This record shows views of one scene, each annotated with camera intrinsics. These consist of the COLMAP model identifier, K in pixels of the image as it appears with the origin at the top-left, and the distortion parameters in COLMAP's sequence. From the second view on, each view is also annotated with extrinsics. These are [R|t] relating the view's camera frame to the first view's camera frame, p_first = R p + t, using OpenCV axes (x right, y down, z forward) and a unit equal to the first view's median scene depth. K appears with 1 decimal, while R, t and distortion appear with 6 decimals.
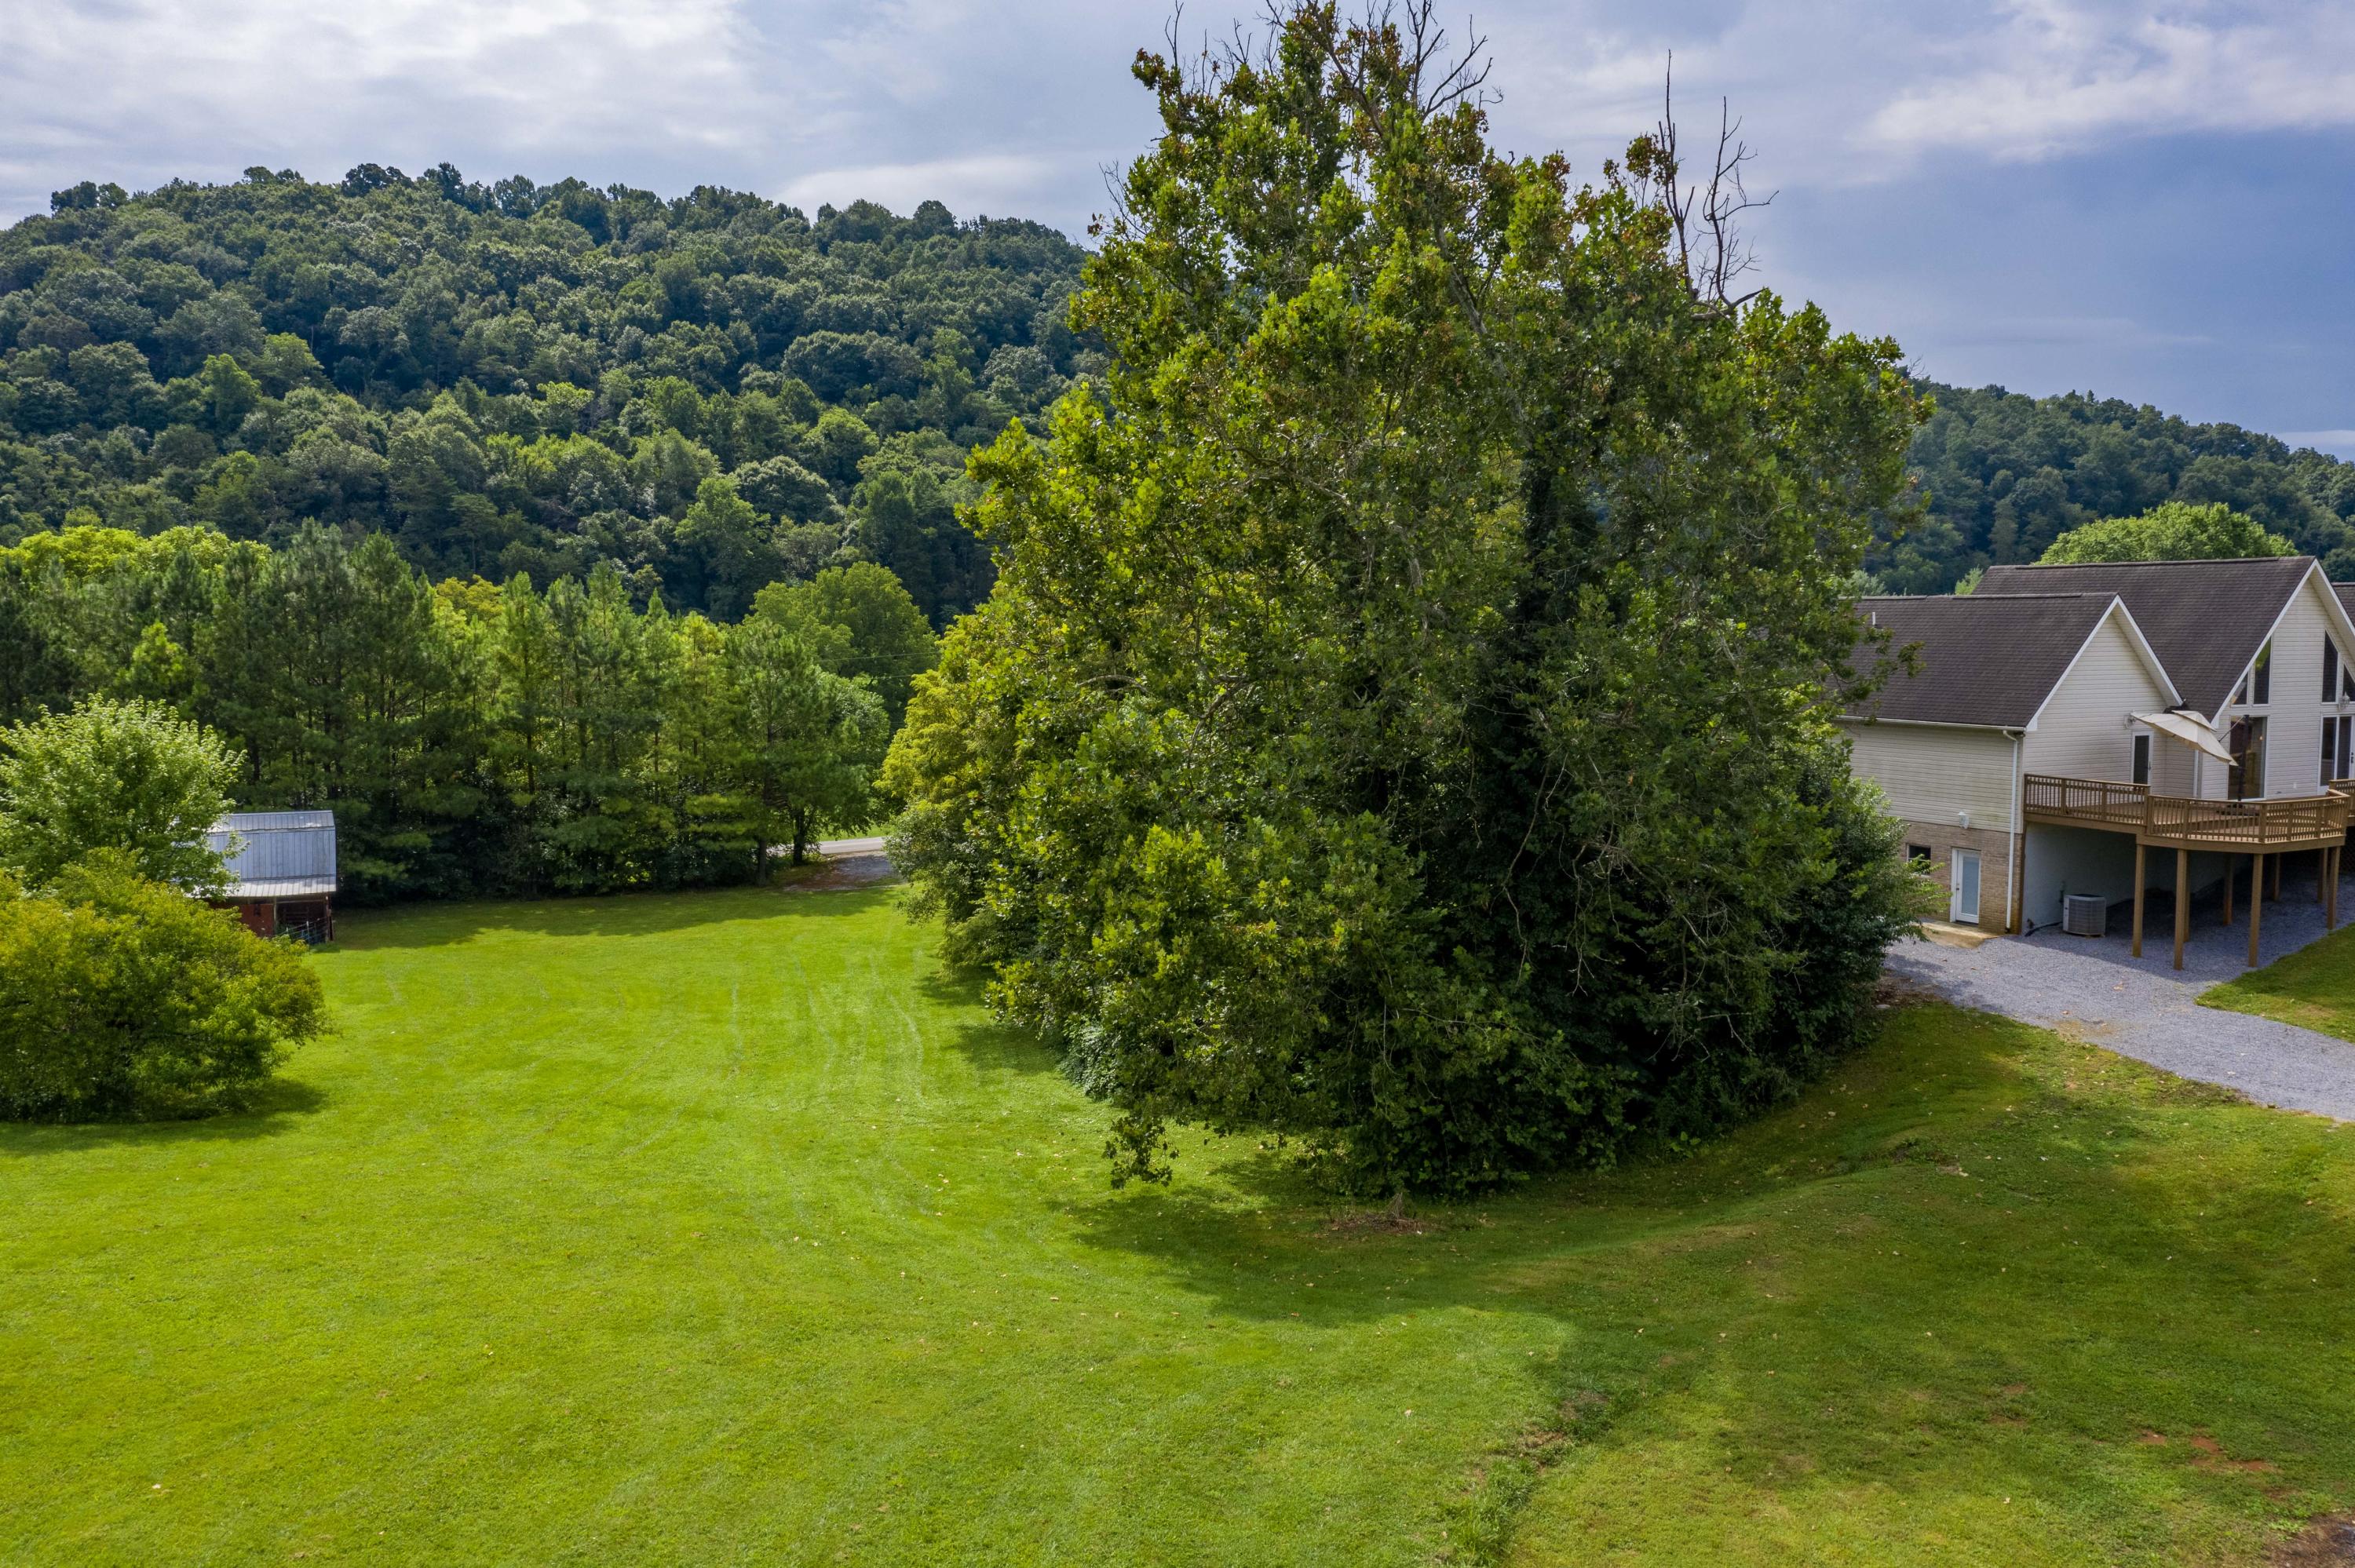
lens RADIAL K [[1891.6, 0, 1168.6], [0, 1891.6, 786.8], [0, 0, 1]] dist [-0.040230, 0.006536]
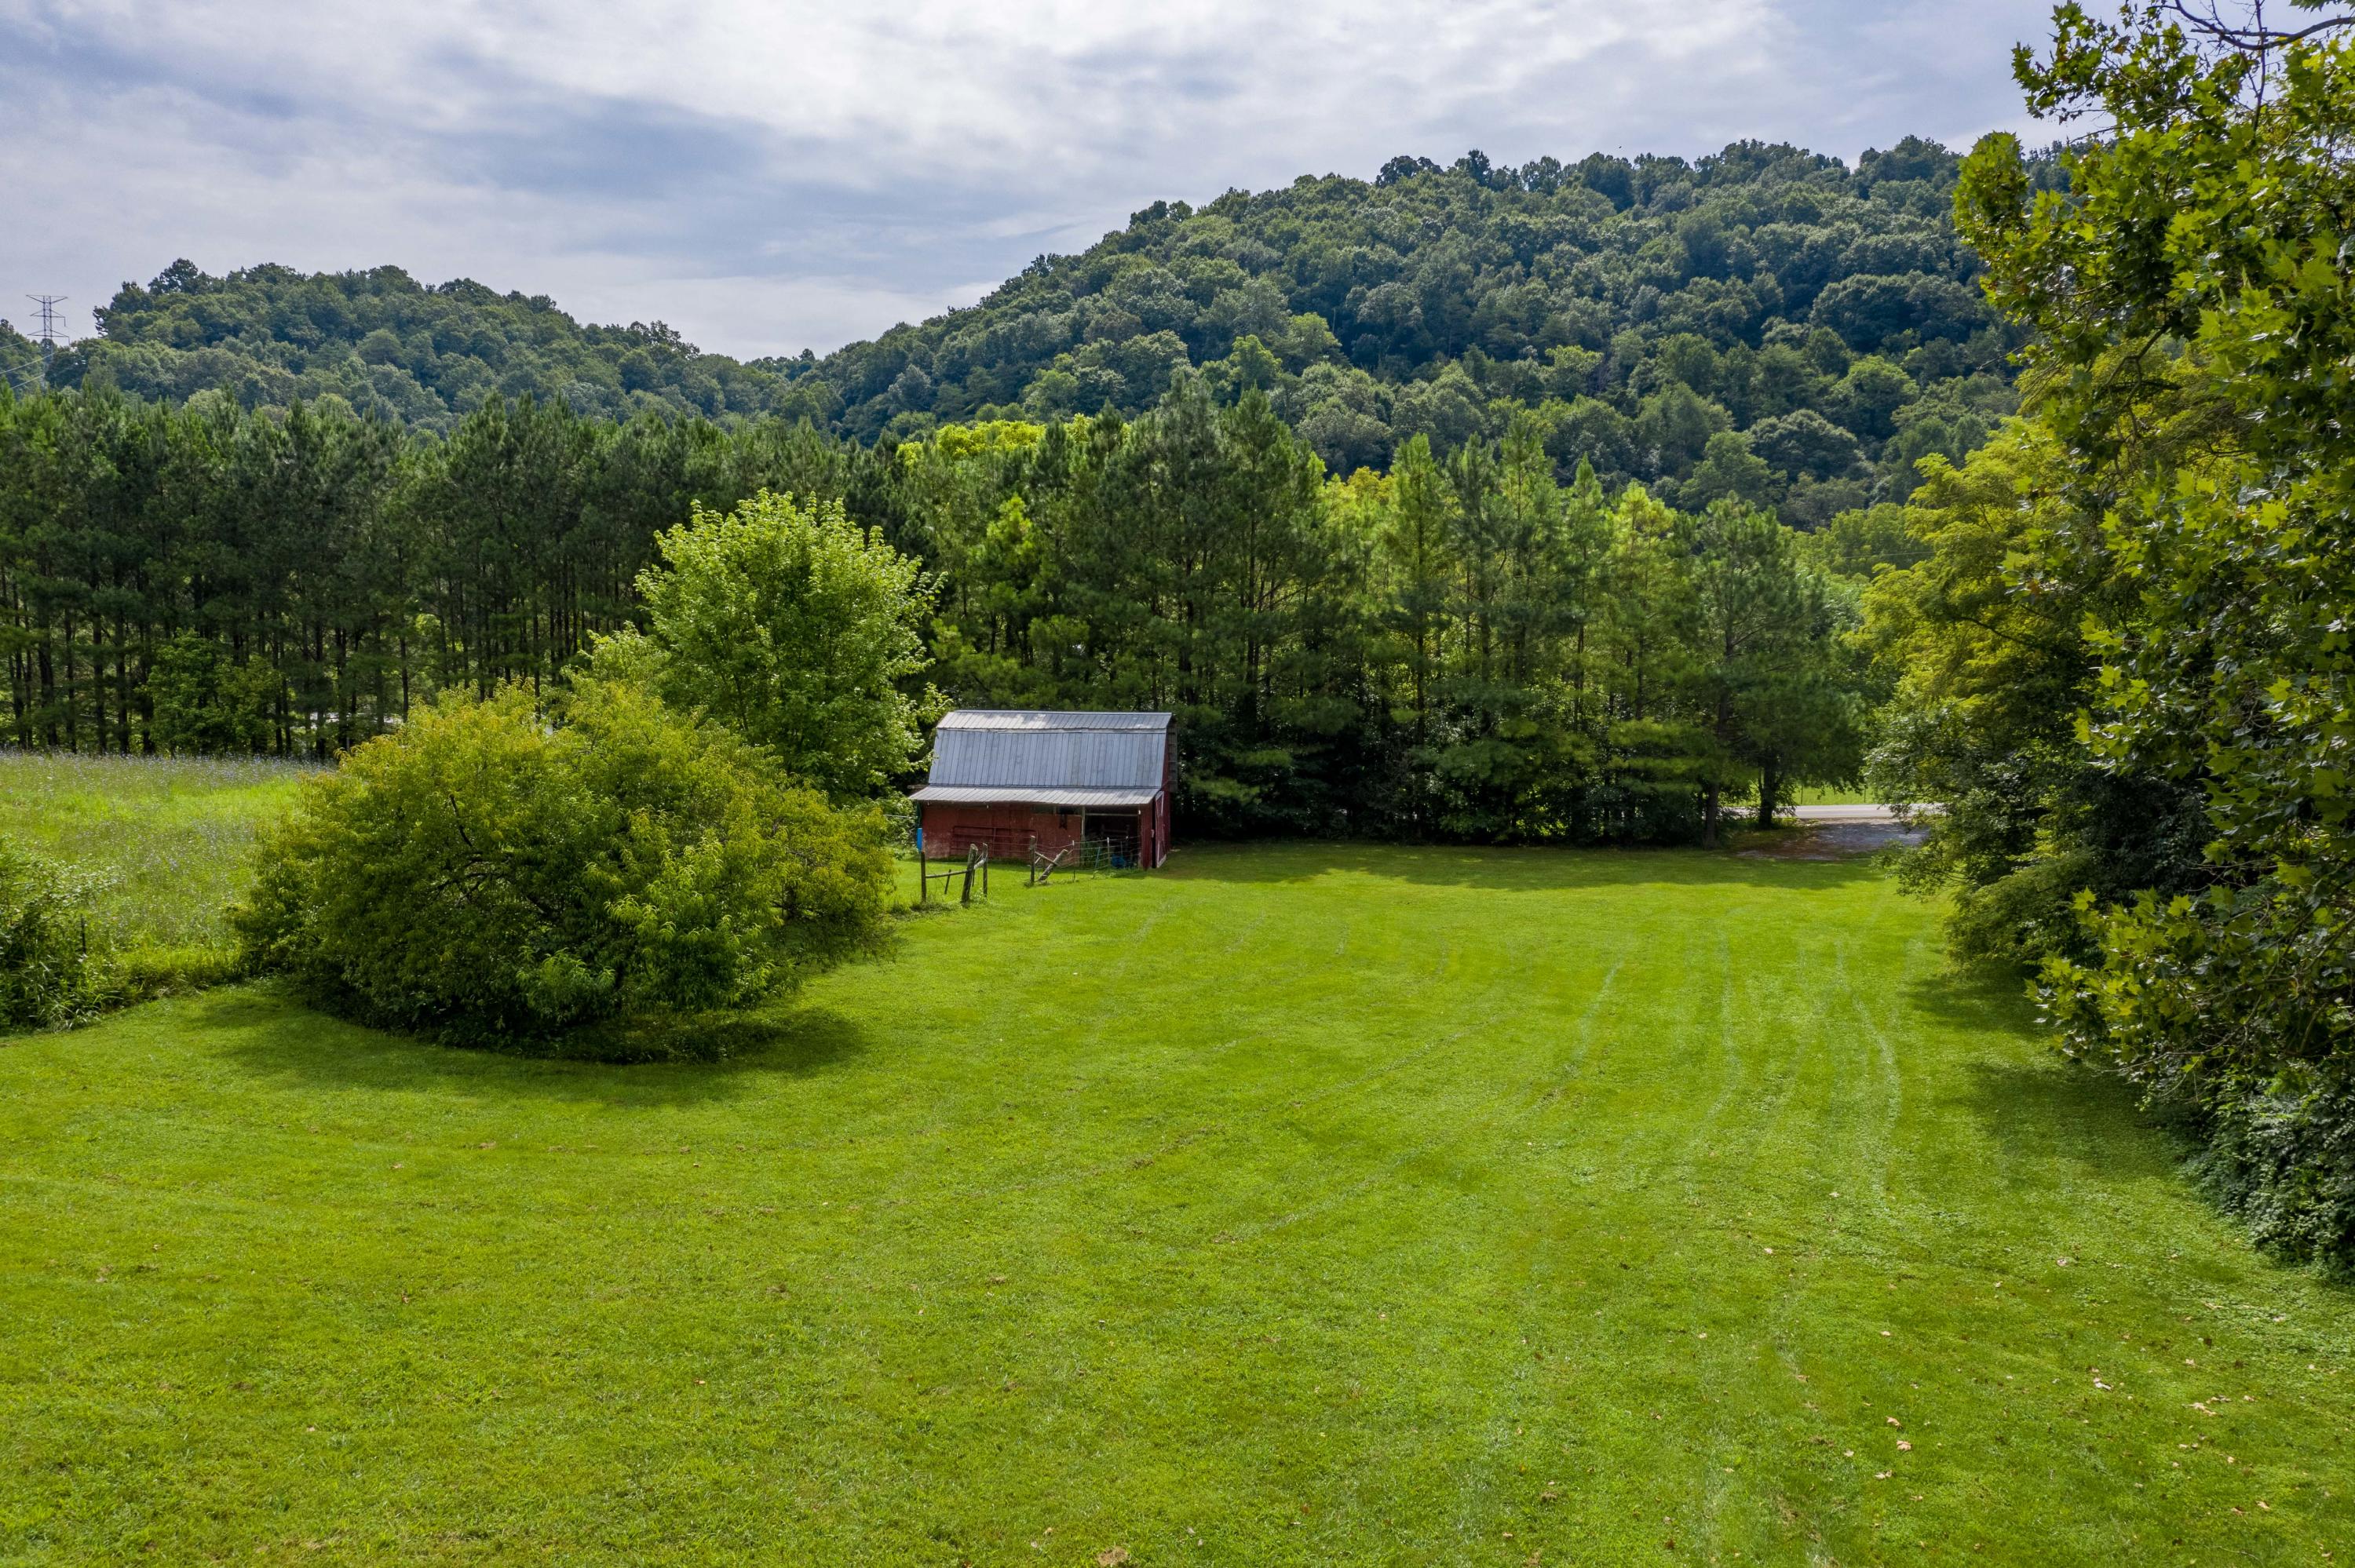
lens RADIAL K [[1839.2, 0, 1170.8], [0, 1839.2, 770.9], [0, 0, 1]] dist [-0.035618, -0.000850]
pose [[0.858059, 0.042827, -0.511762, -0.010603], [-0.050440, 0.998727, -0.000992, 0.013168], [0.511068, 0.026664, 0.859126, 0.103566]]
